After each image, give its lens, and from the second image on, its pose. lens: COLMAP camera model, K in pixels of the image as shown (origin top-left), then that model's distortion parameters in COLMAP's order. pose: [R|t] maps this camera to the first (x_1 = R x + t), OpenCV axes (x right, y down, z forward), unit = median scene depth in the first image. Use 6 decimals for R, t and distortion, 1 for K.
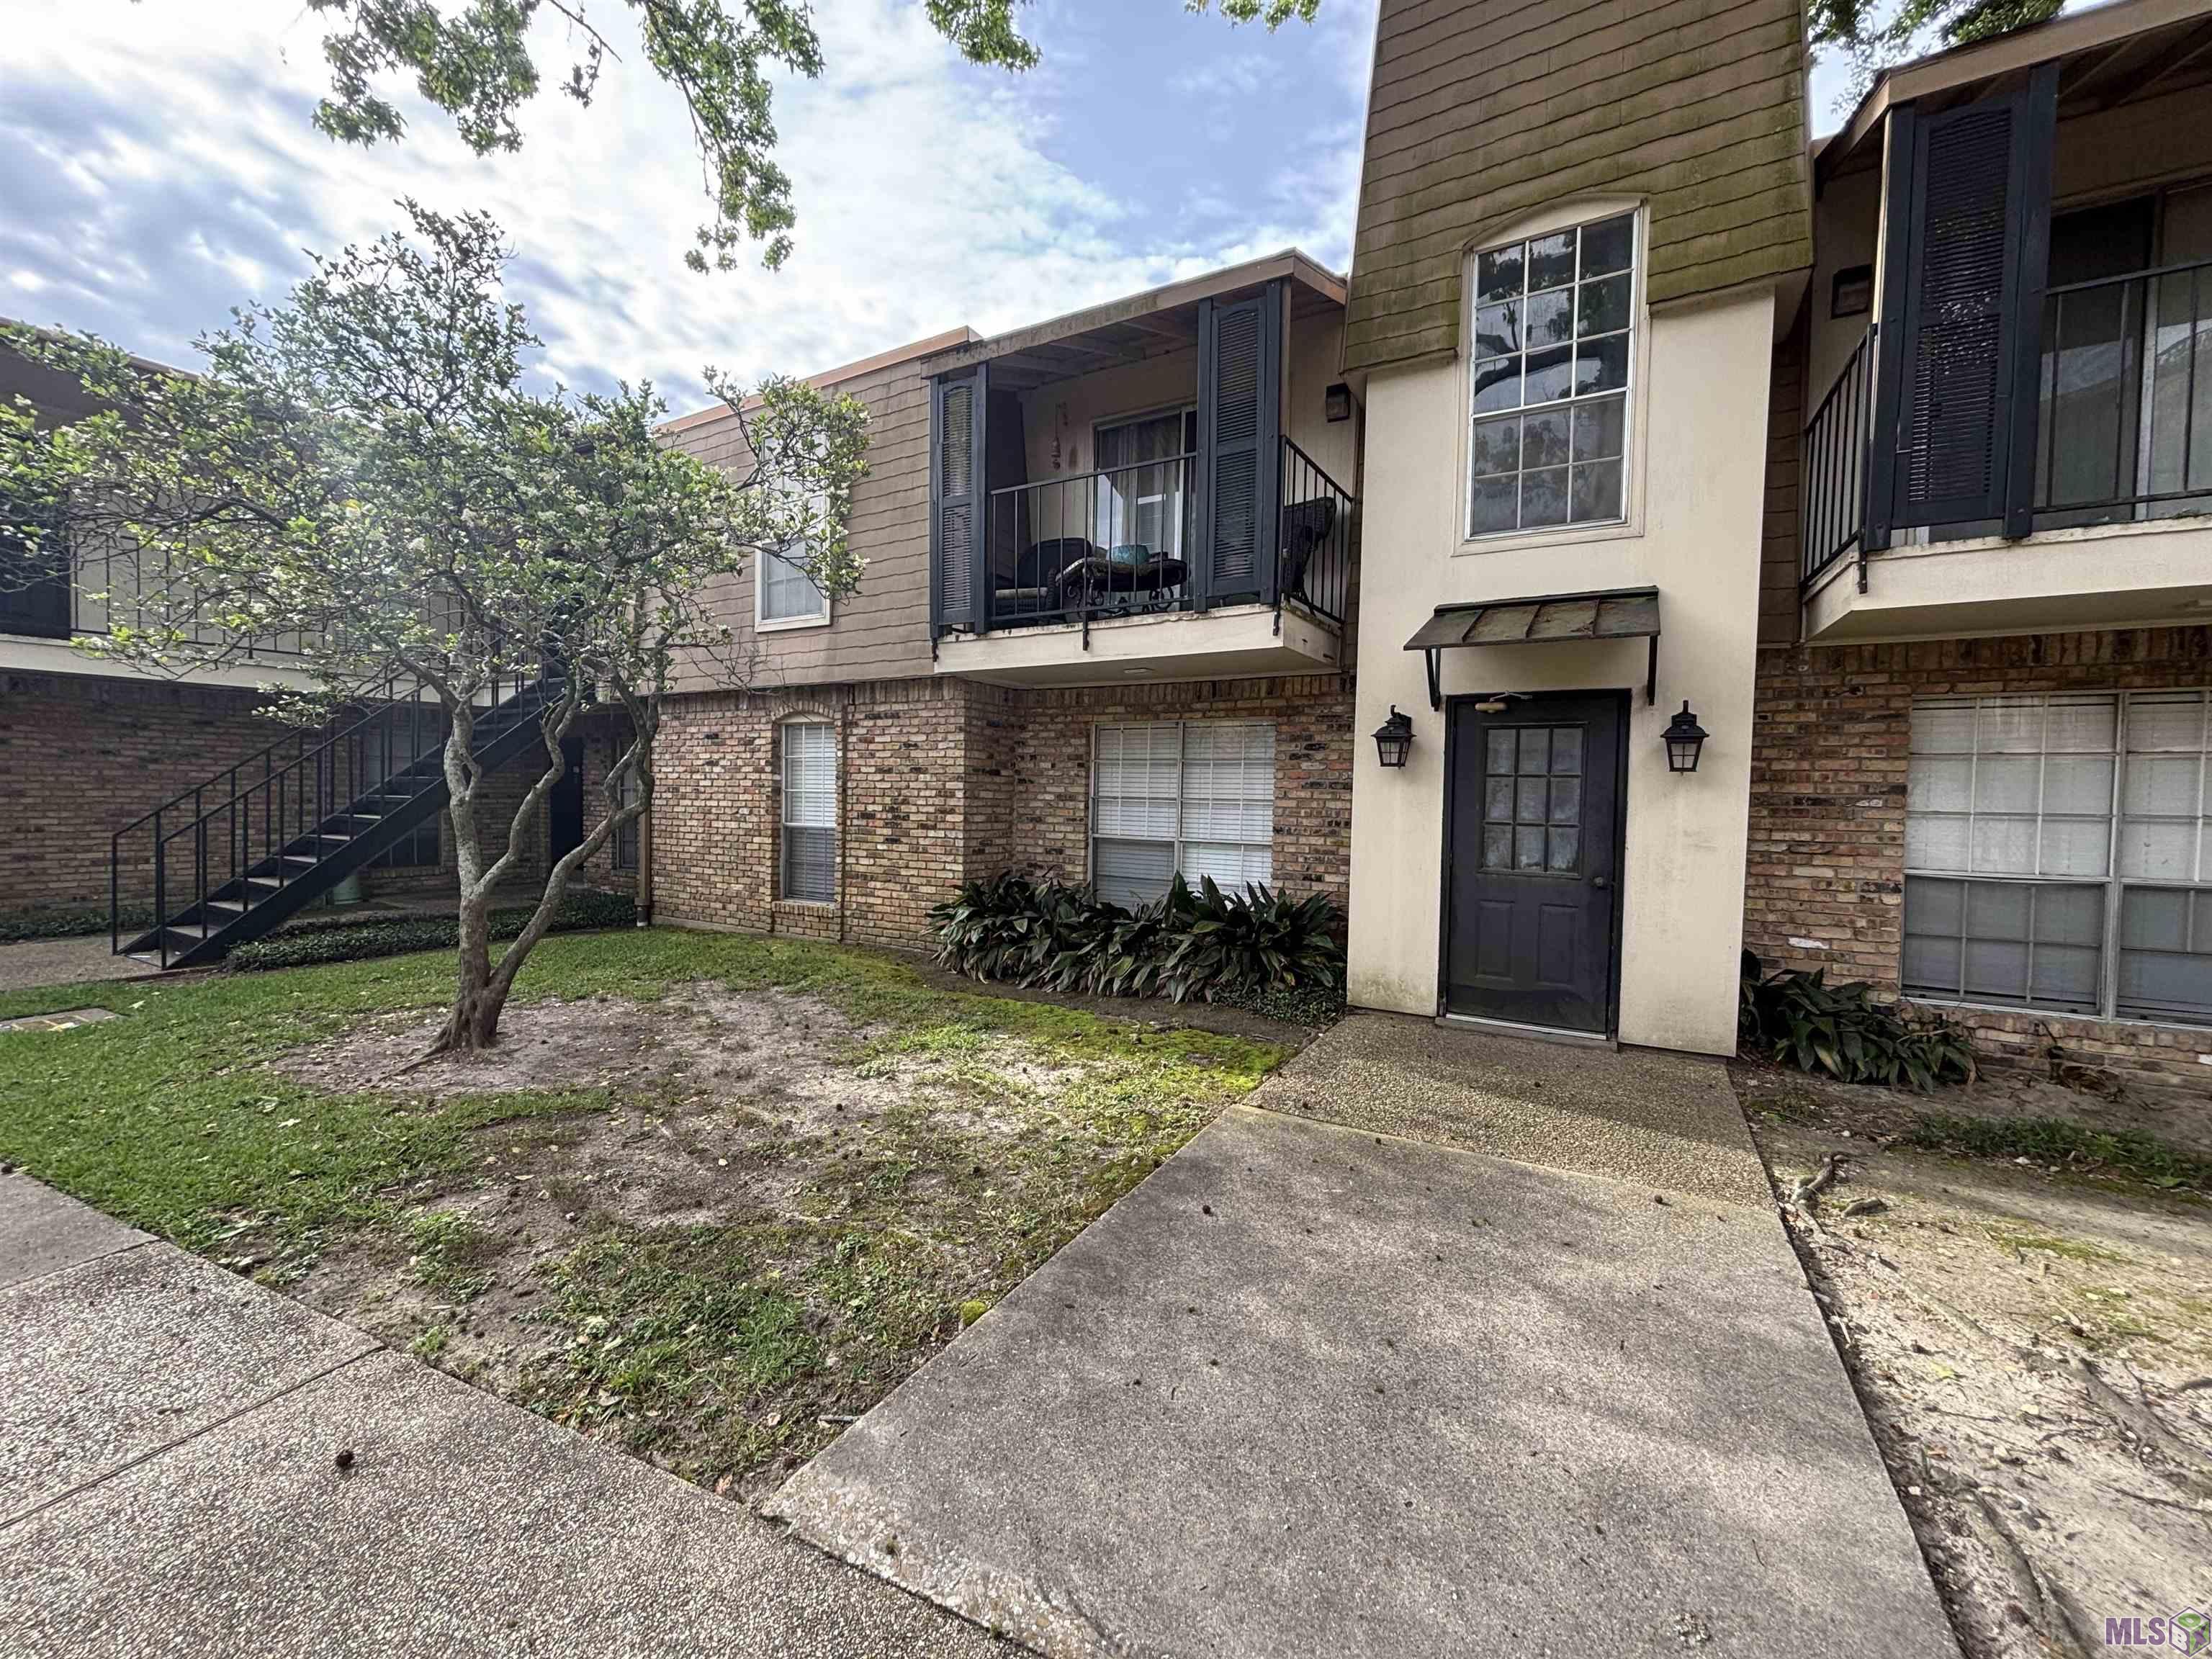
lens RADIAL K [[887.9, 0, 1106.0], [0, 887.9, 828.8], [0, 0, 1]] dist [-0.007014, 0.002128]
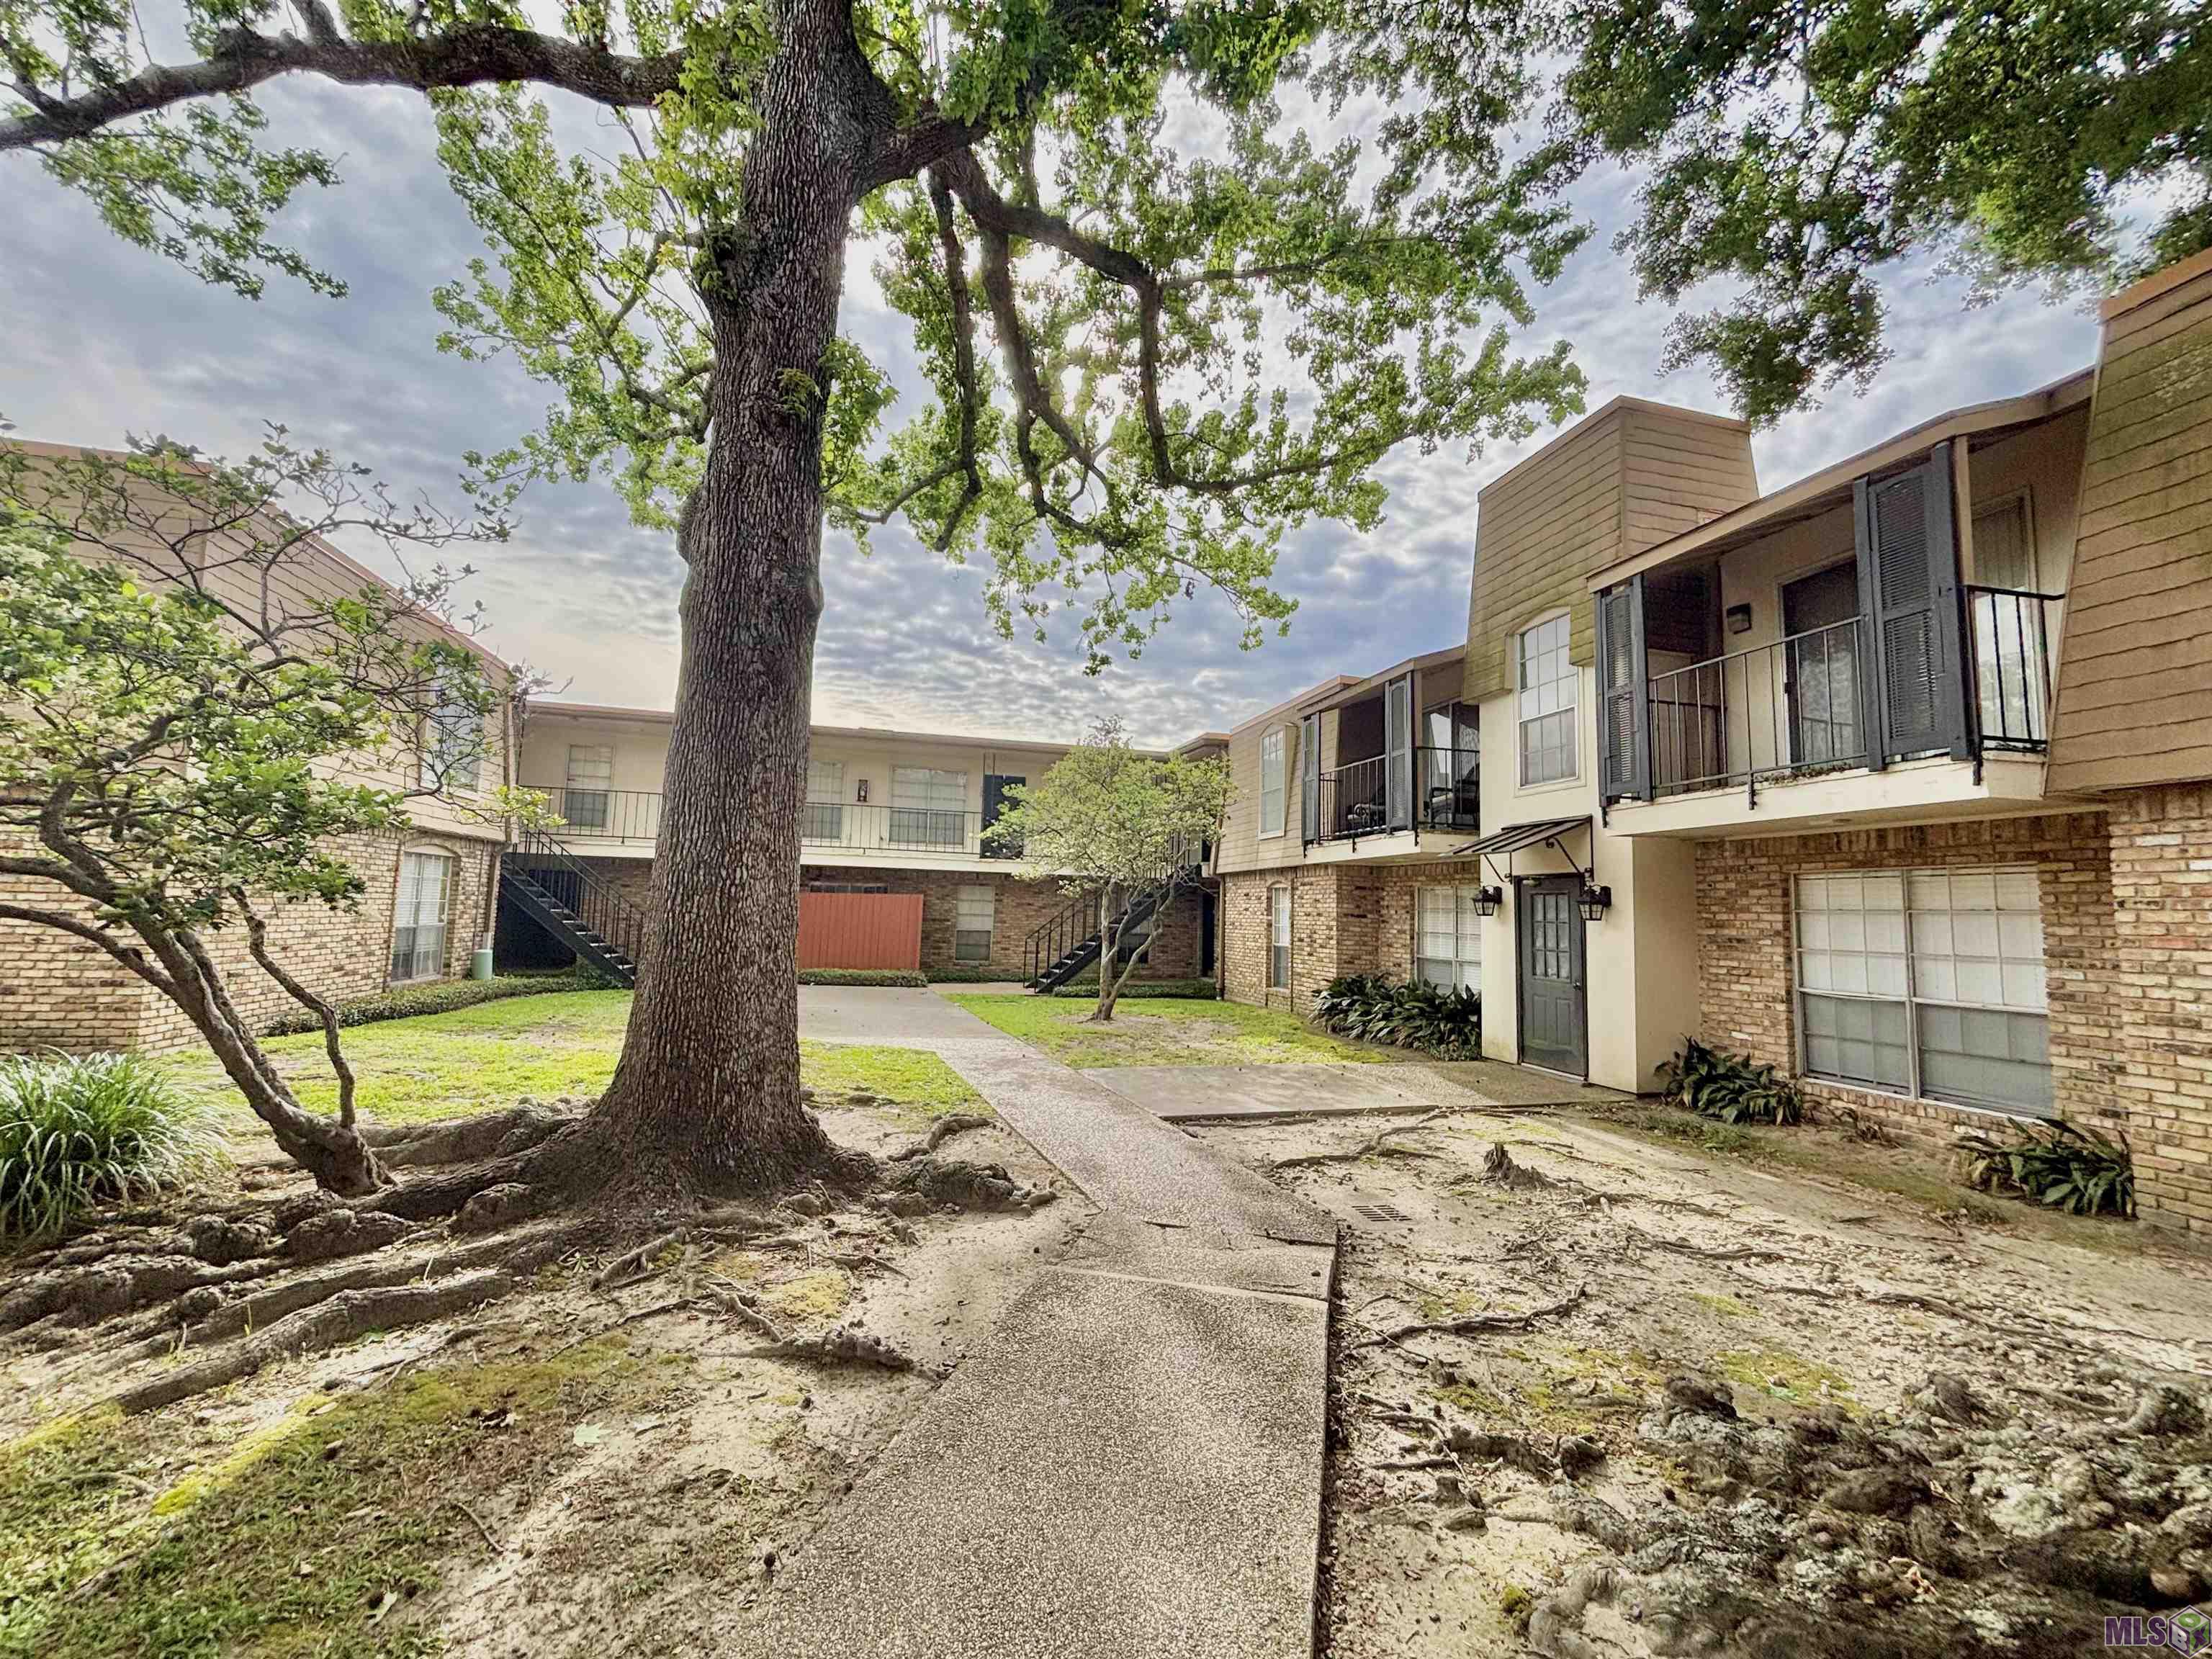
lens RADIAL K [[887.9, 0, 1104.4], [0, 887.9, 821.2], [0, 0, 1]] dist [-0.007014, 0.002128]
pose [[0.706986, -0.068530, -0.703899, 1.068547], [-0.045774, 0.988773, -0.142240, 0.031522], [0.705744, 0.132782, 0.695912, -0.821668]]
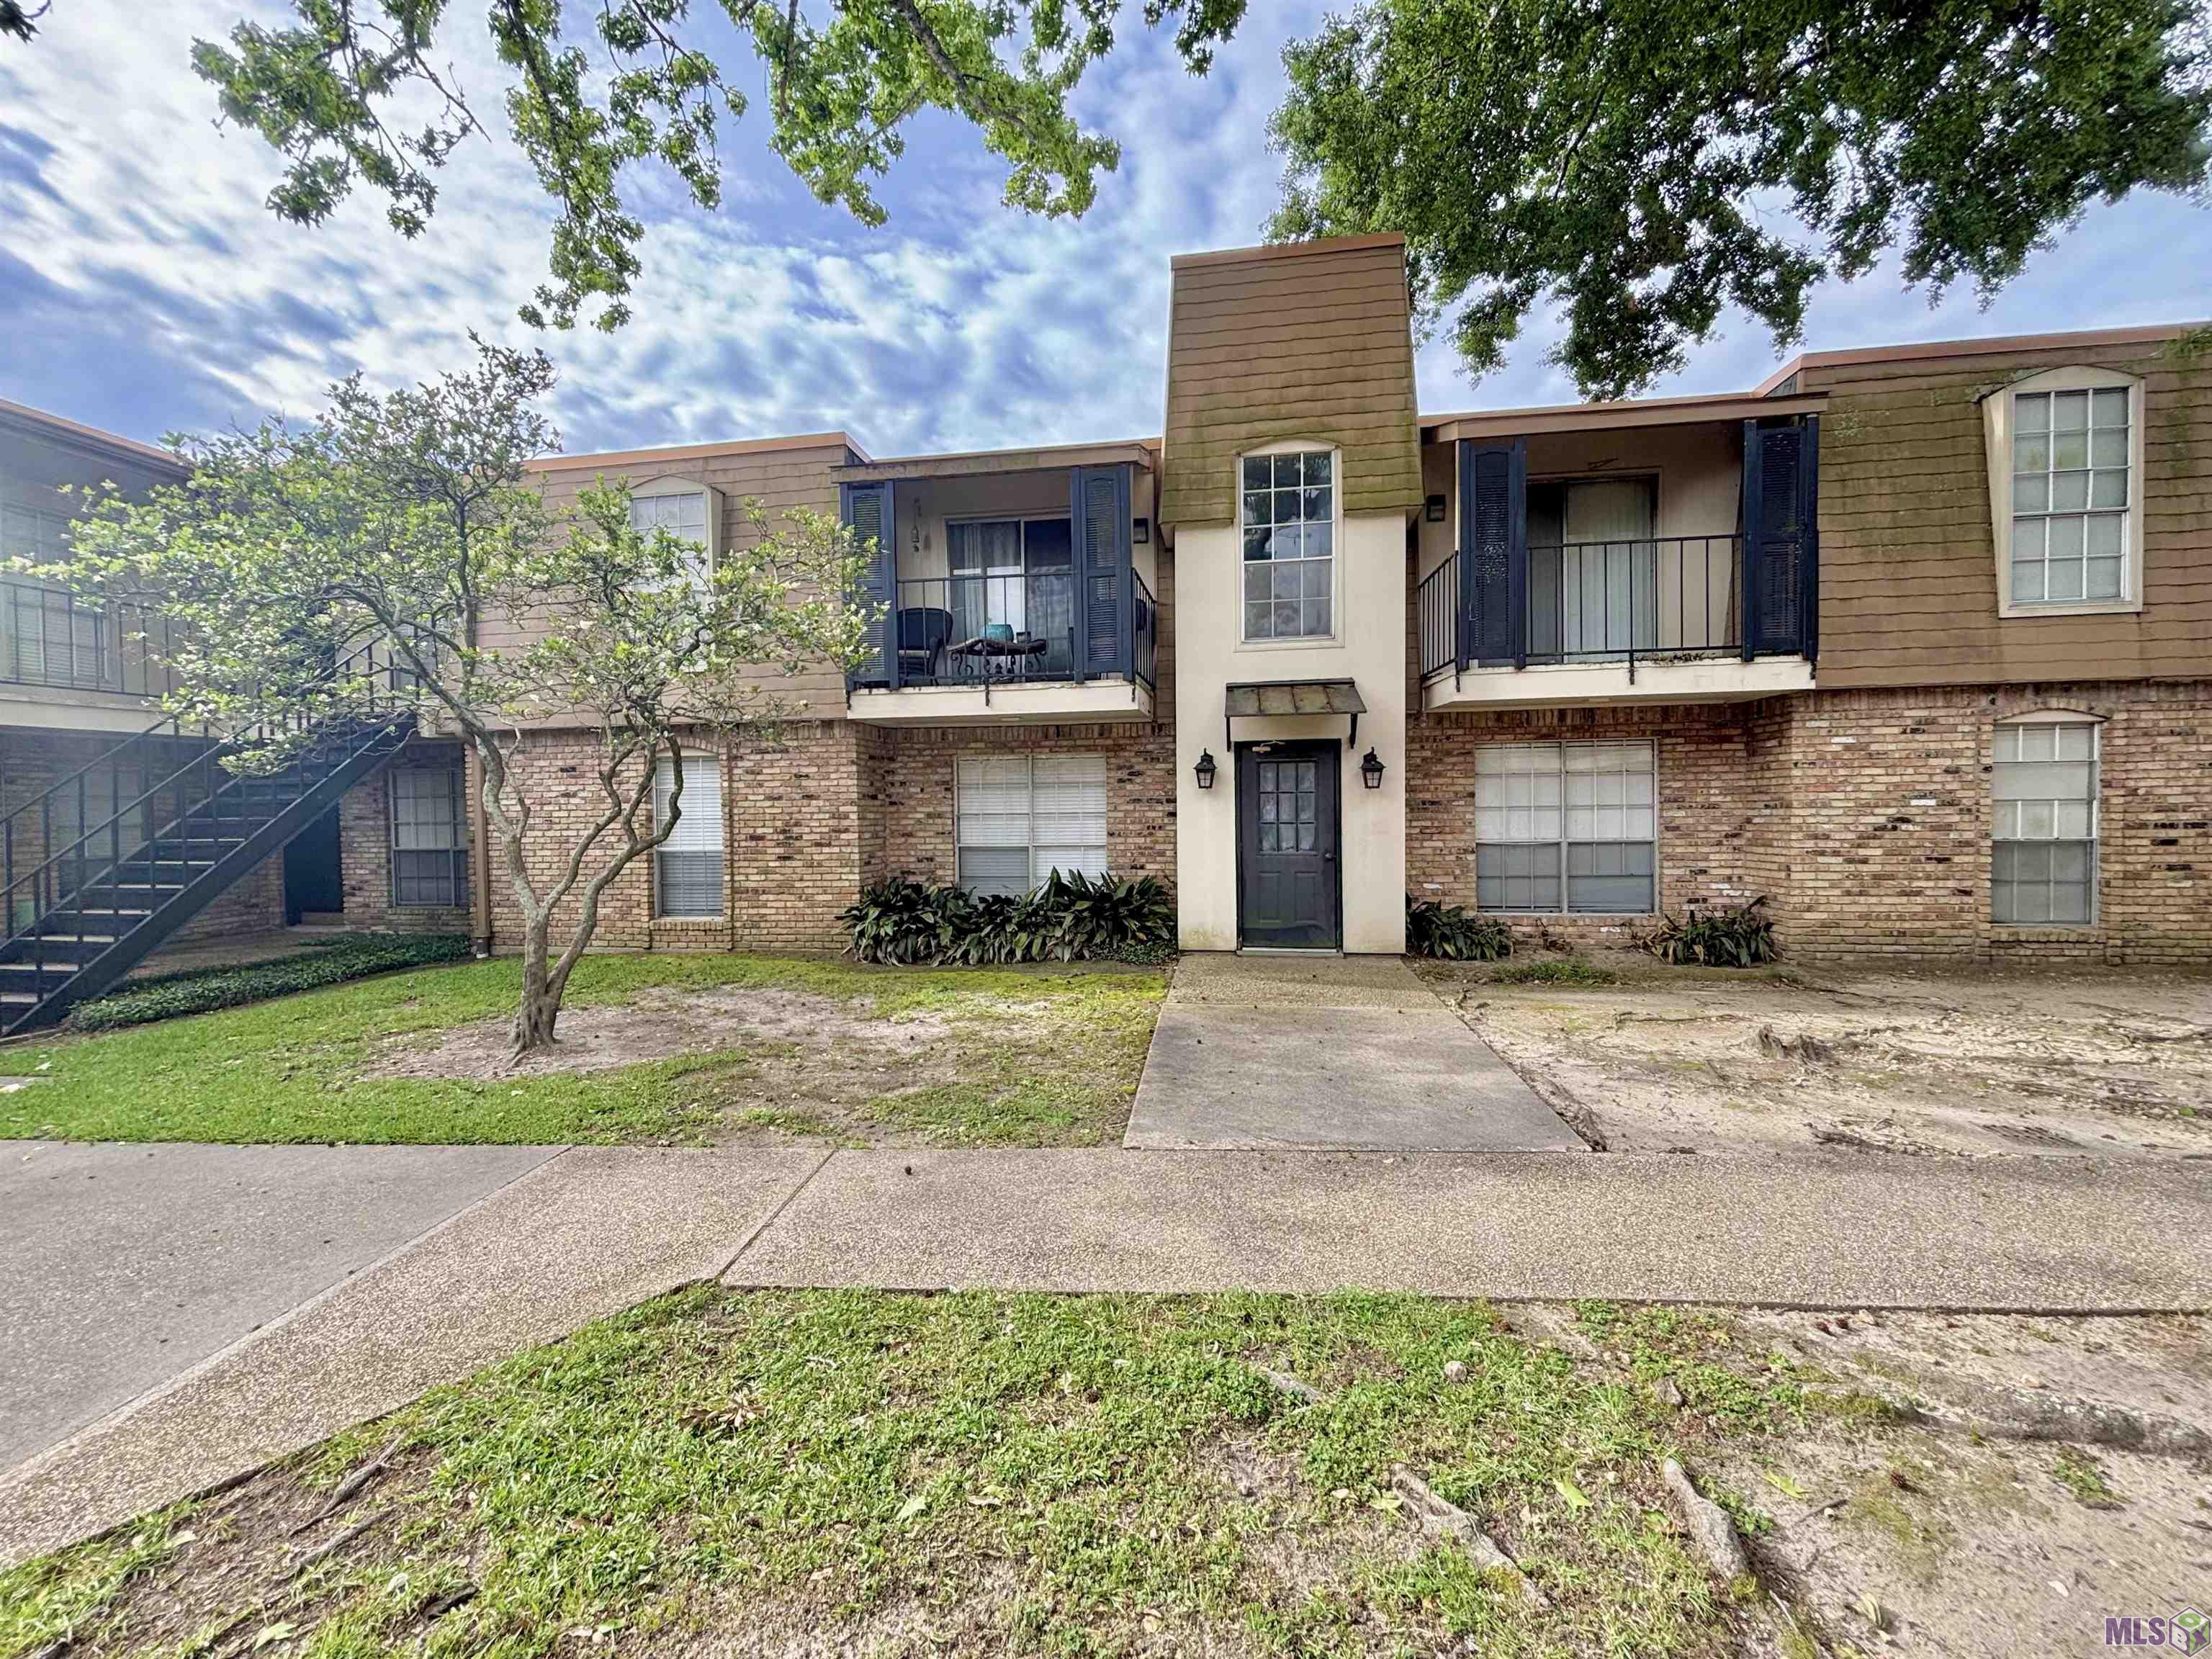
lens RADIAL K [[887.9, 0, 1102.6], [0, 887.9, 829.2], [0, 0, 1]] dist [-0.007014, 0.002128]
pose [[0.929914, -0.041034, 0.365481, -0.400747], [0.044770, 0.998996, -0.001751, -0.005368], [-0.365042, 0.017991, 0.930817, -0.346128]]
